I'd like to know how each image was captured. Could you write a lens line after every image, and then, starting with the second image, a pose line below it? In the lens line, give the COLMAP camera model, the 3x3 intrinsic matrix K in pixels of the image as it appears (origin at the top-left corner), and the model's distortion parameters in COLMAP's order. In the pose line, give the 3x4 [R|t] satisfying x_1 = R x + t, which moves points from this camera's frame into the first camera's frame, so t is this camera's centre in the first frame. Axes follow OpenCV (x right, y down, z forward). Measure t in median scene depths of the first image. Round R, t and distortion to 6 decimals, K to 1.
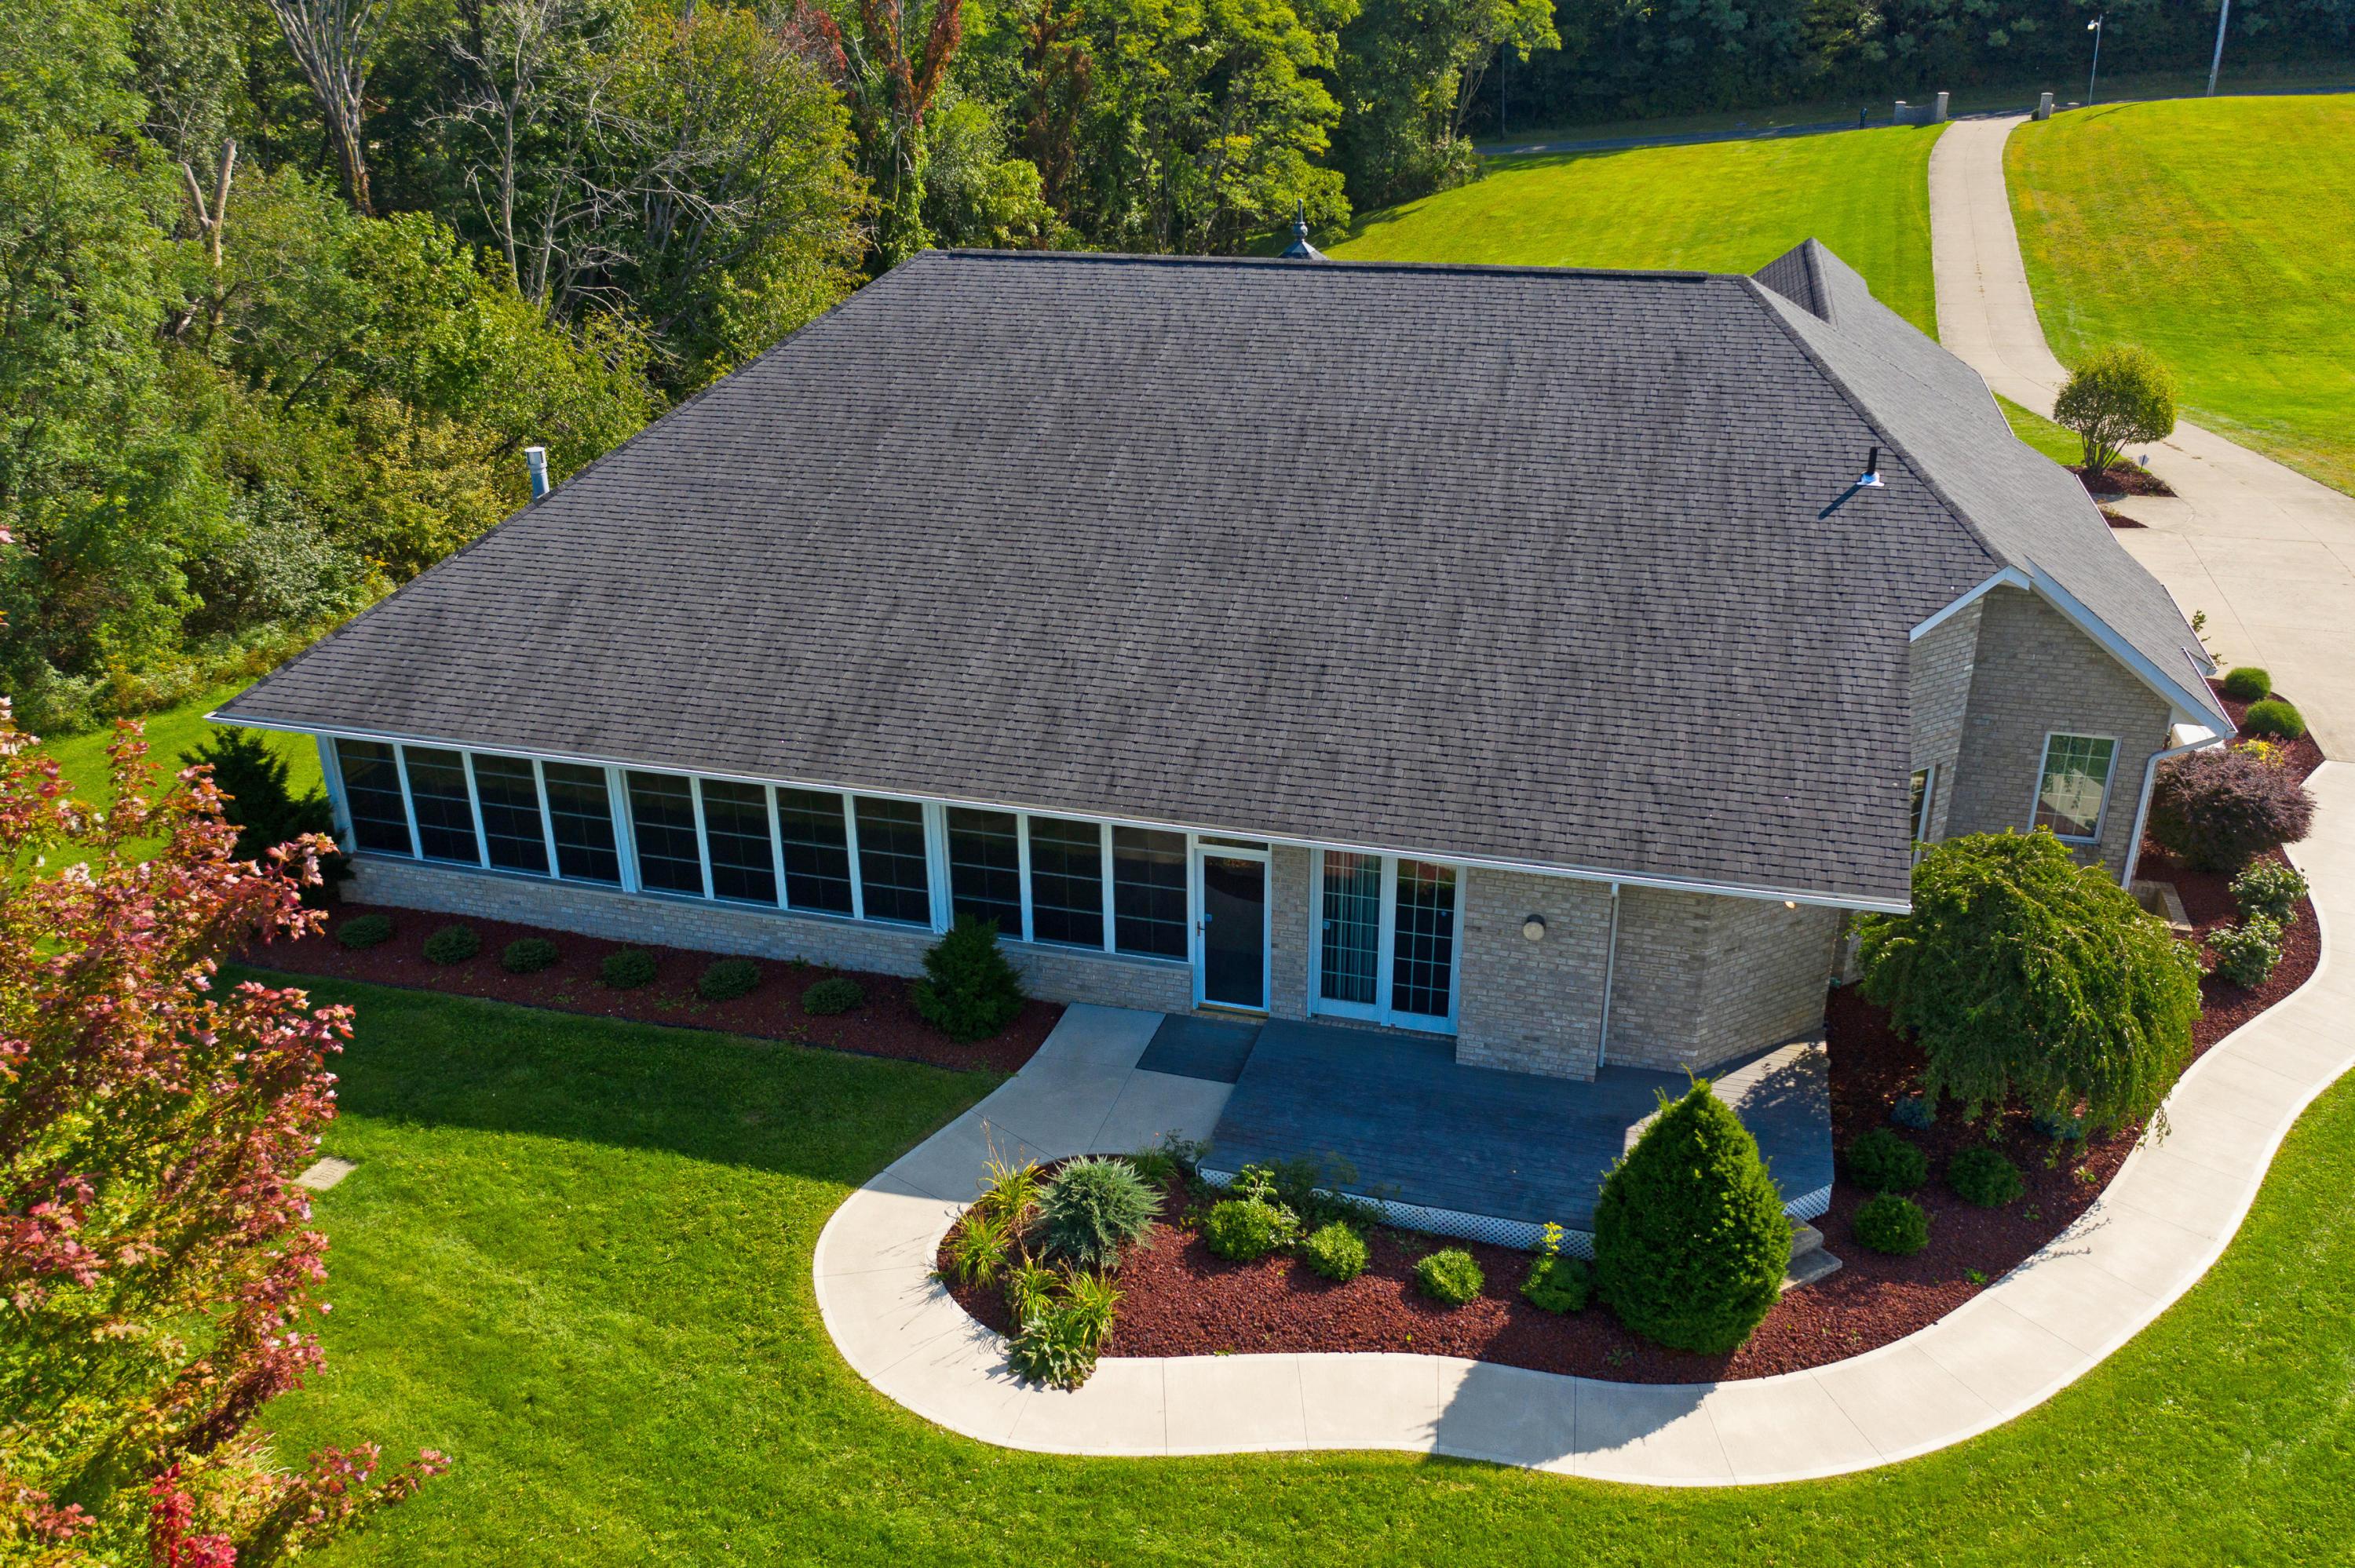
lens RADIAL K [[1833.1, 0, 1166.5], [0, 1833.1, 765.7], [0, 0, 1]] dist [-0.035133, -0.000532]
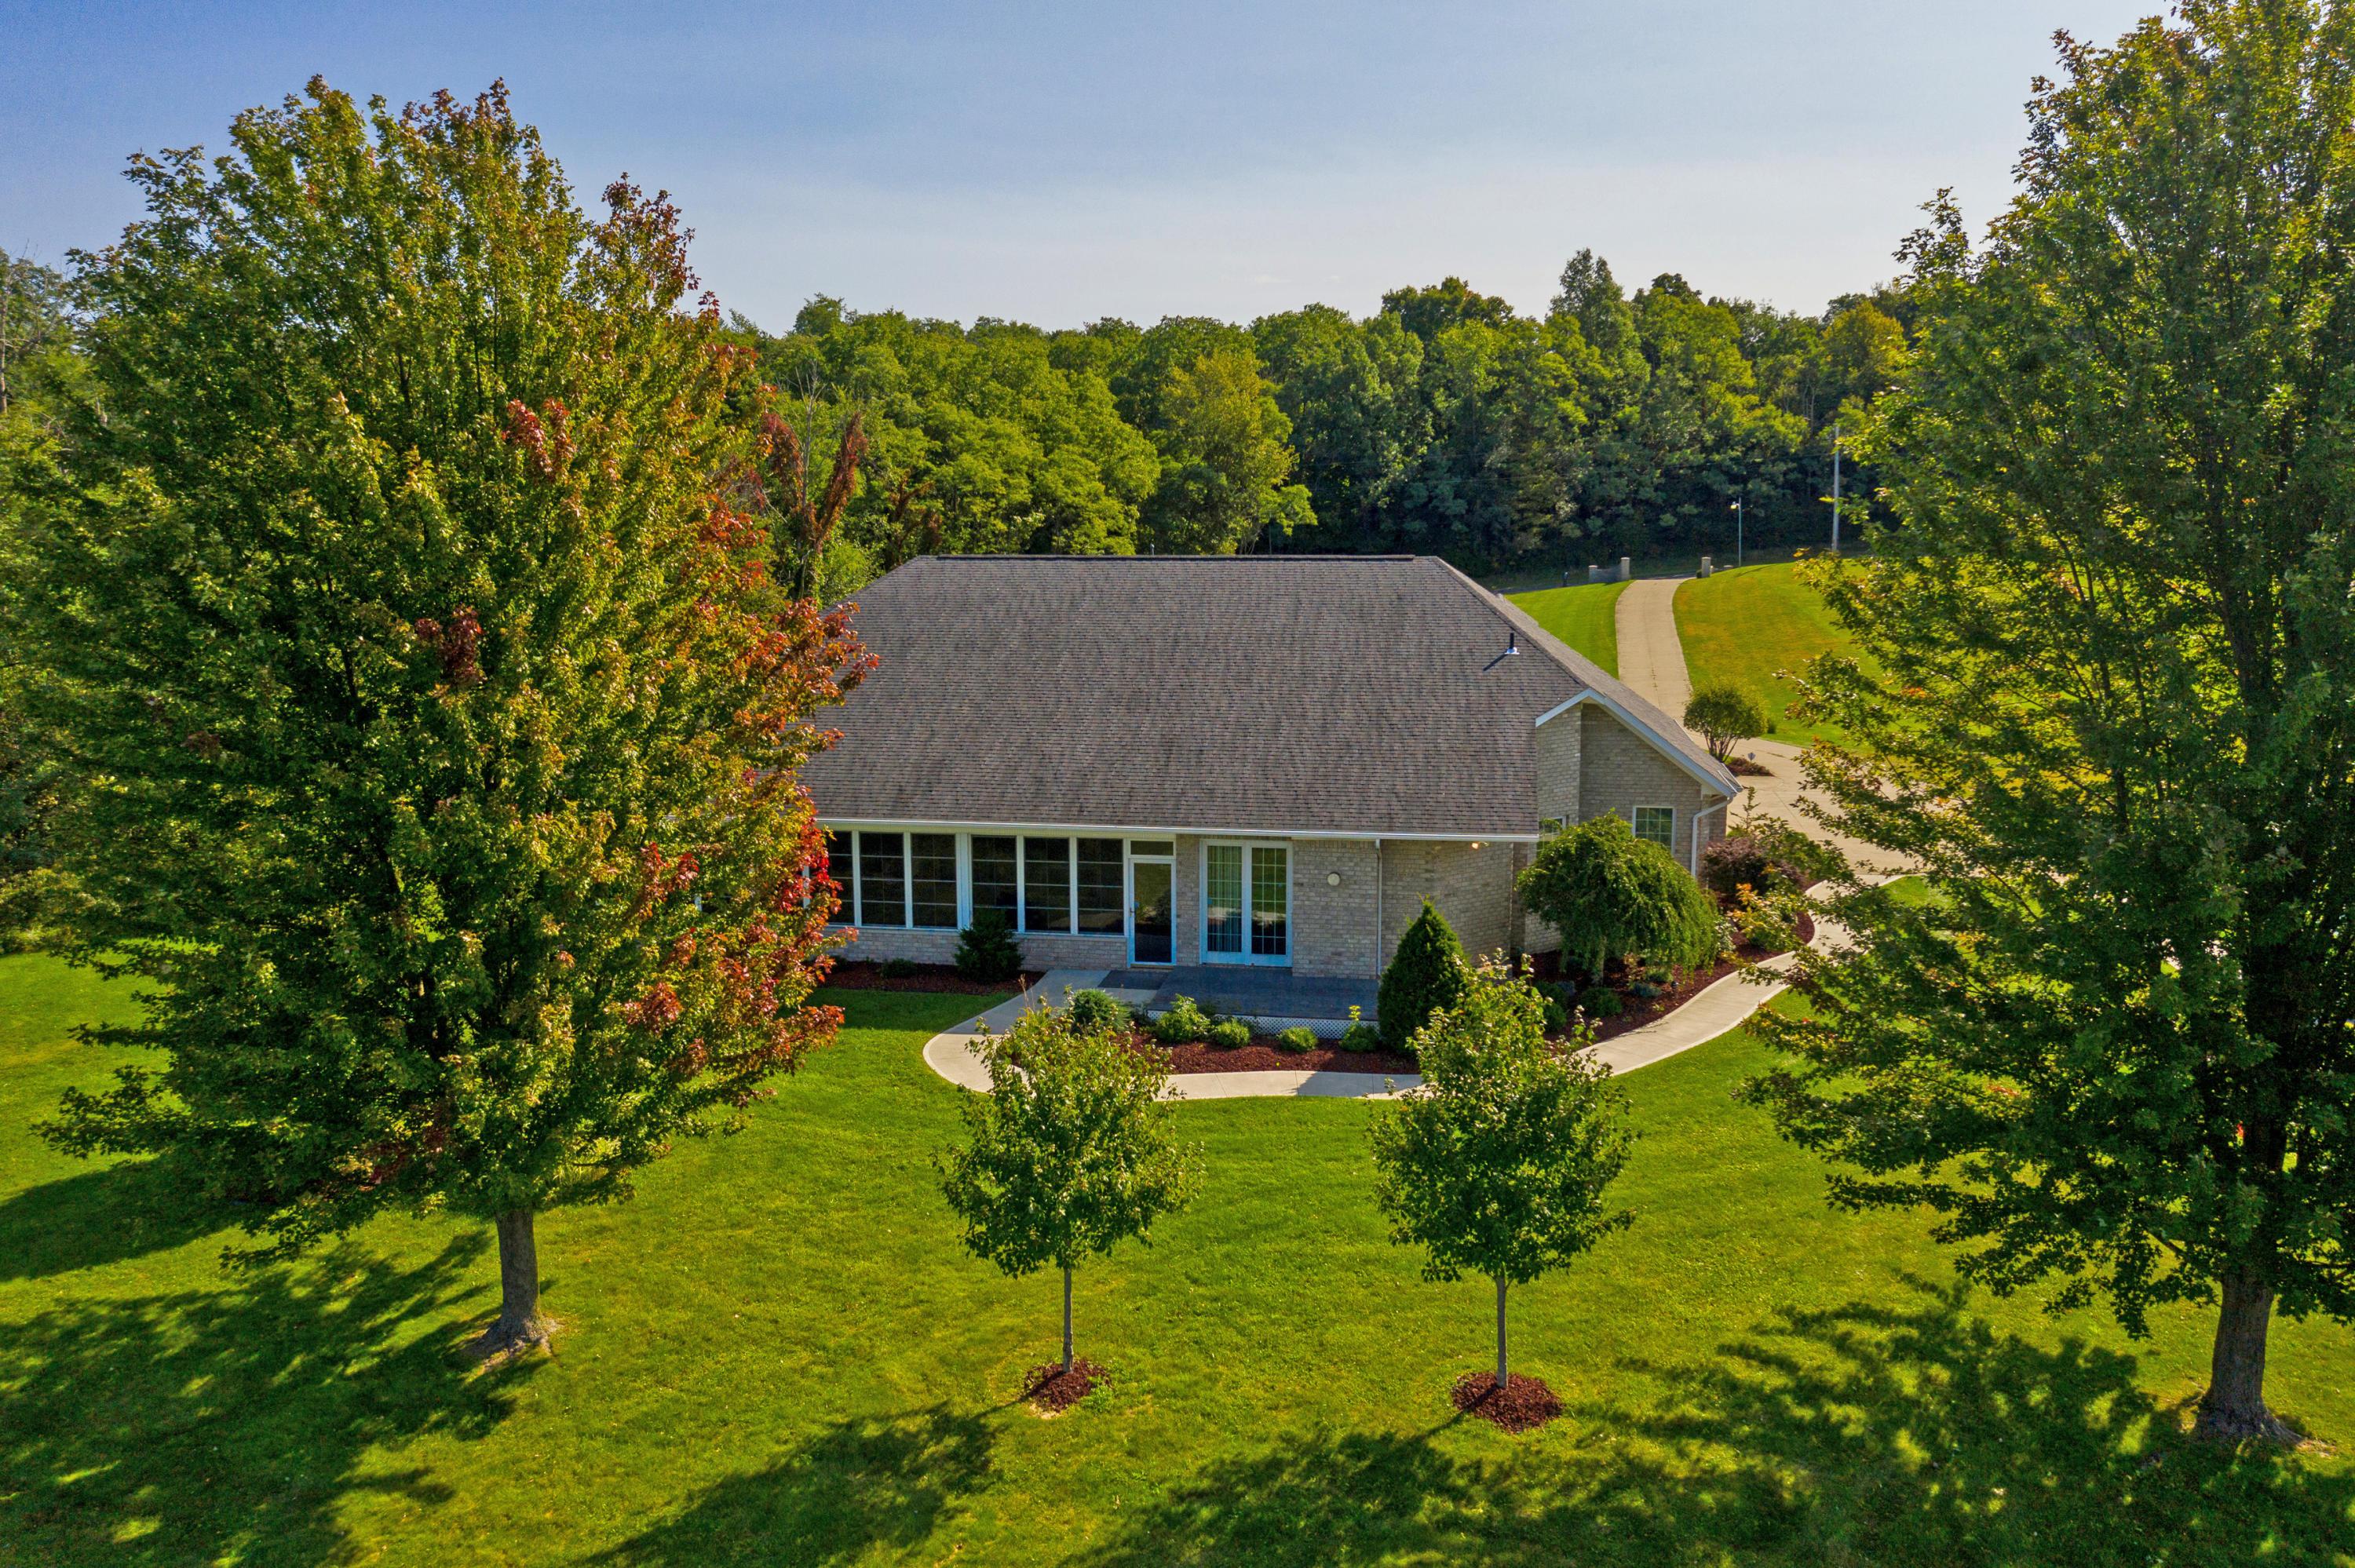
lens RADIAL K [[1830.6, 0, 1177.5], [0, 1830.6, 784.0], [0, 0, 1]] dist [-0.038857, -0.005529]
pose [[0.992395, -0.009430, 0.122732, -0.134596], [0.040336, 0.966923, -0.251858, 0.375420], [-0.116297, 0.254894, 0.959950, -0.568830]]
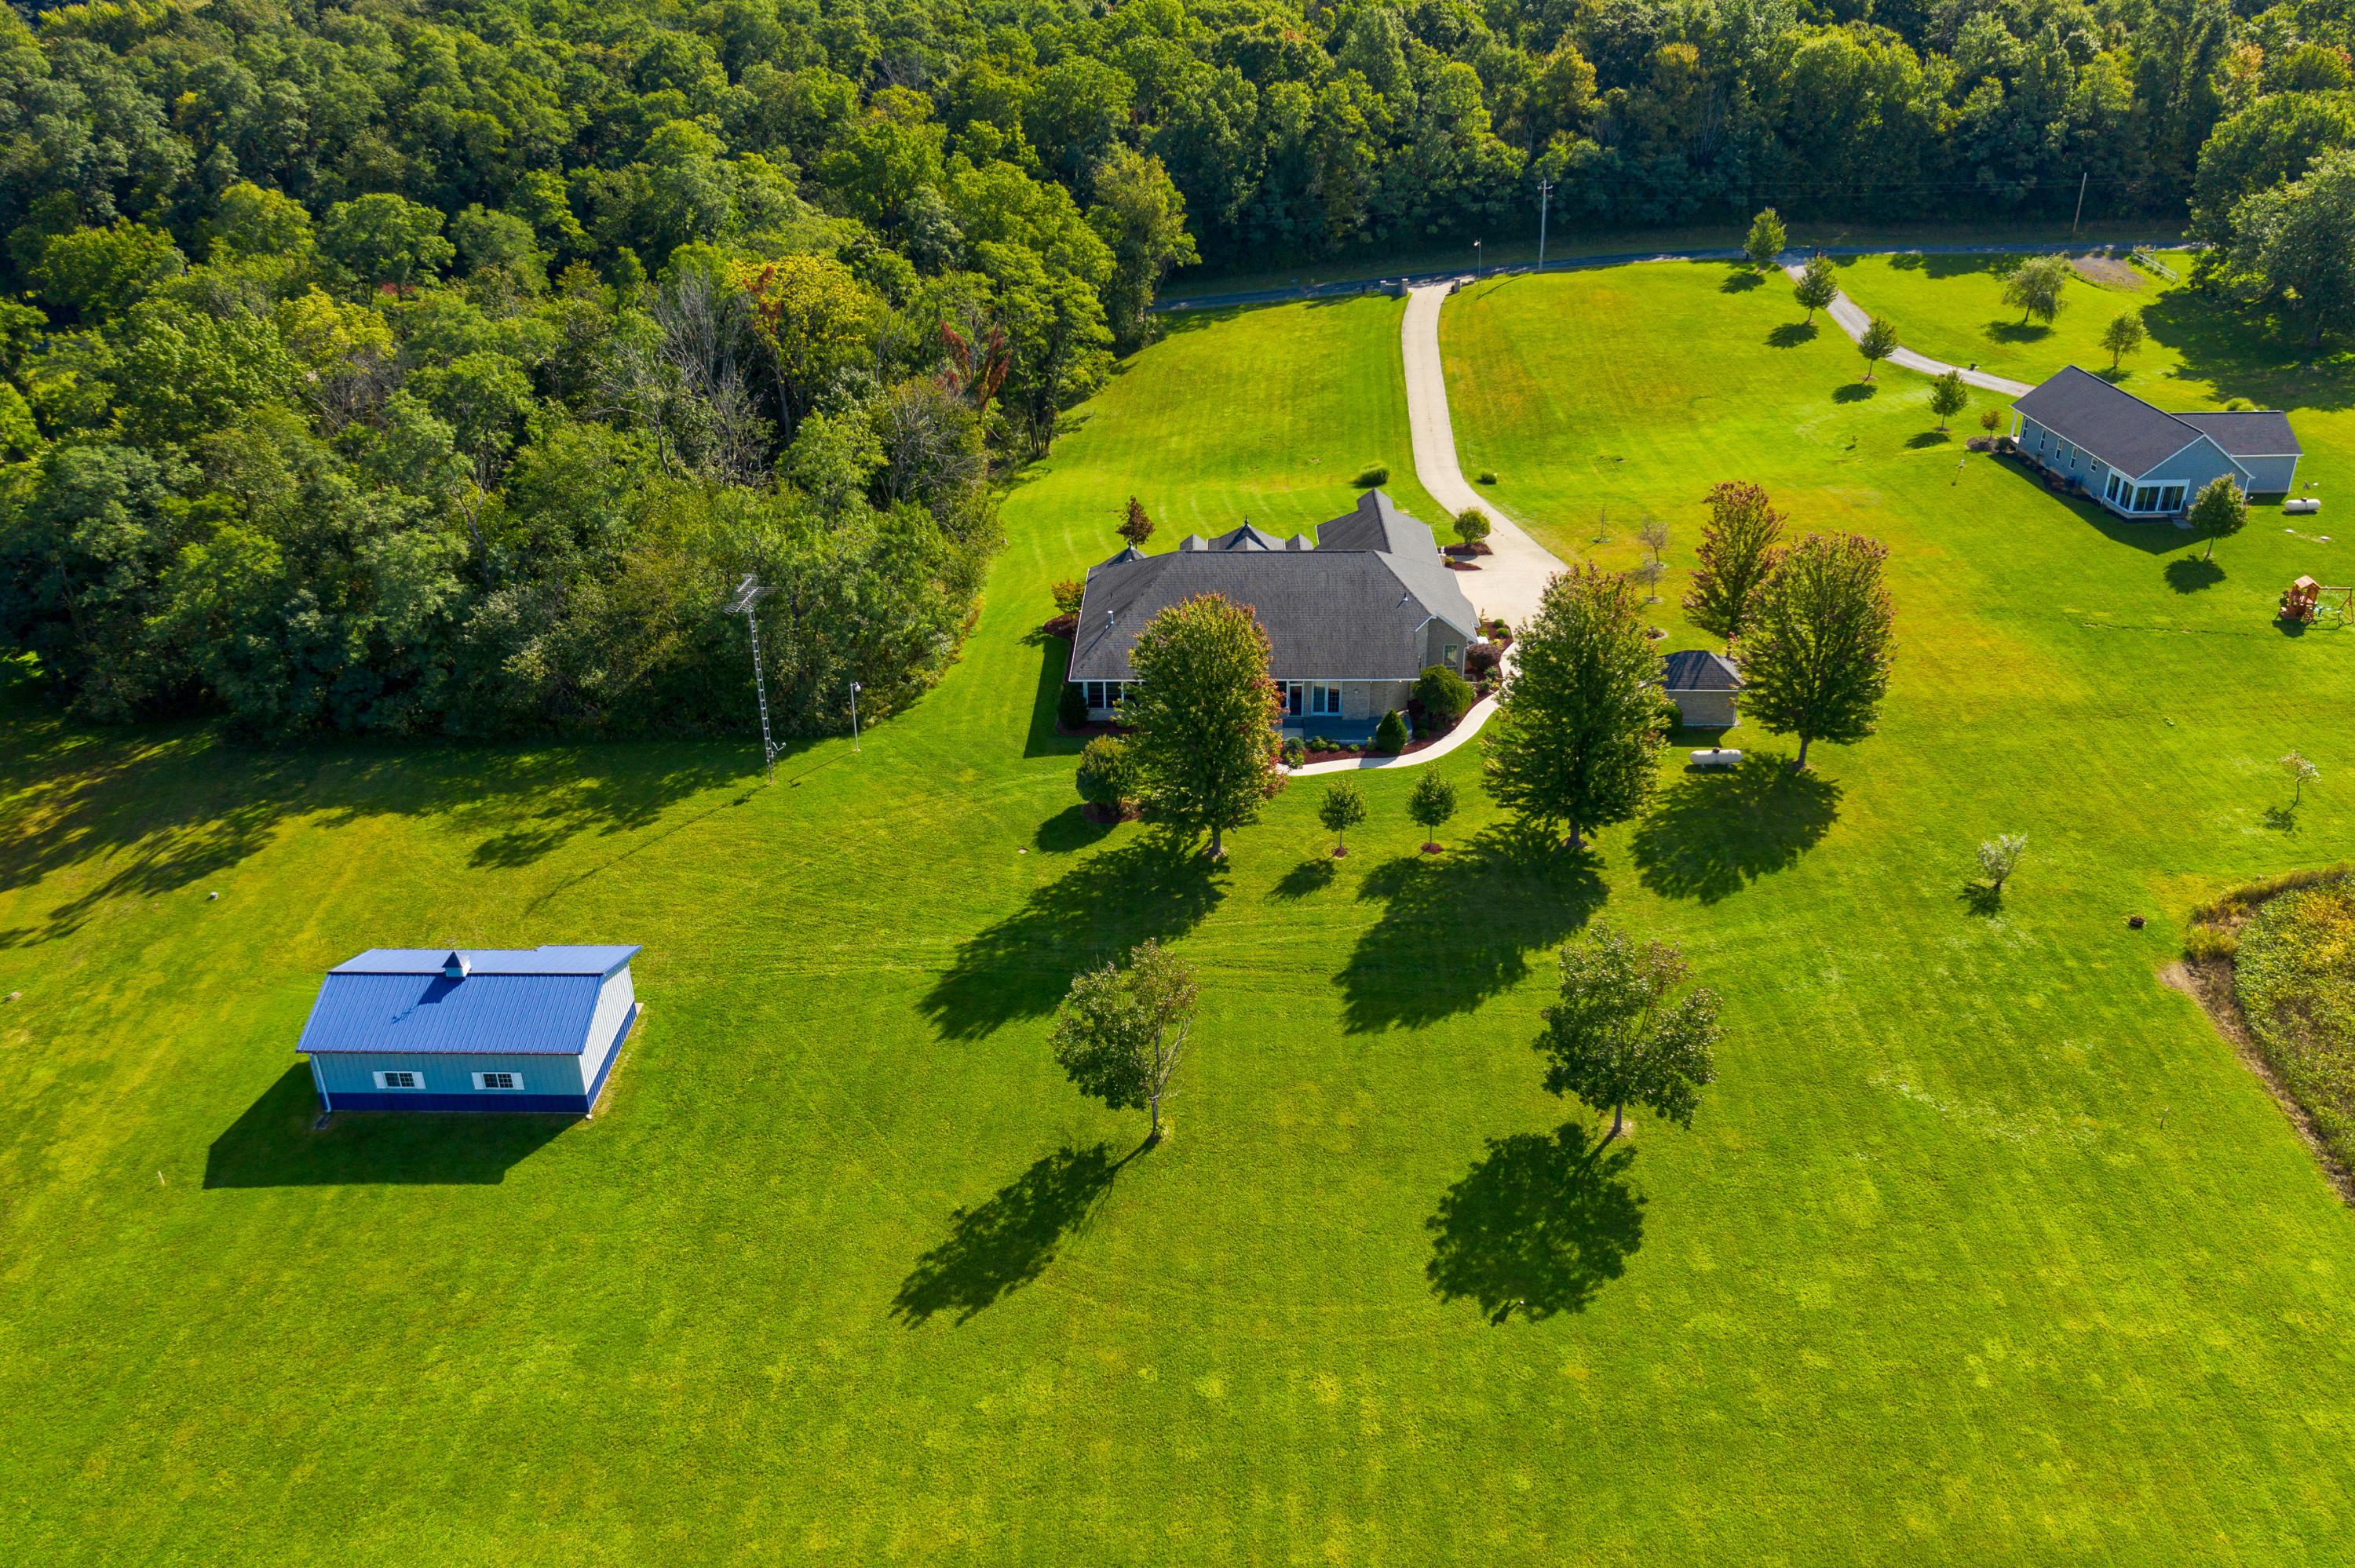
lens RADIAL K [[1833.1, 0, 1166.5], [0, 1833.1, 765.7], [0, 0, 1]] dist [-0.035133, -0.000532]
pose [[0.964558, -0.114183, 0.237889, -1.473822], [0.103323, 0.992974, 0.057673, -0.057169], [-0.242803, -0.031050, 0.969579, -3.678263]]
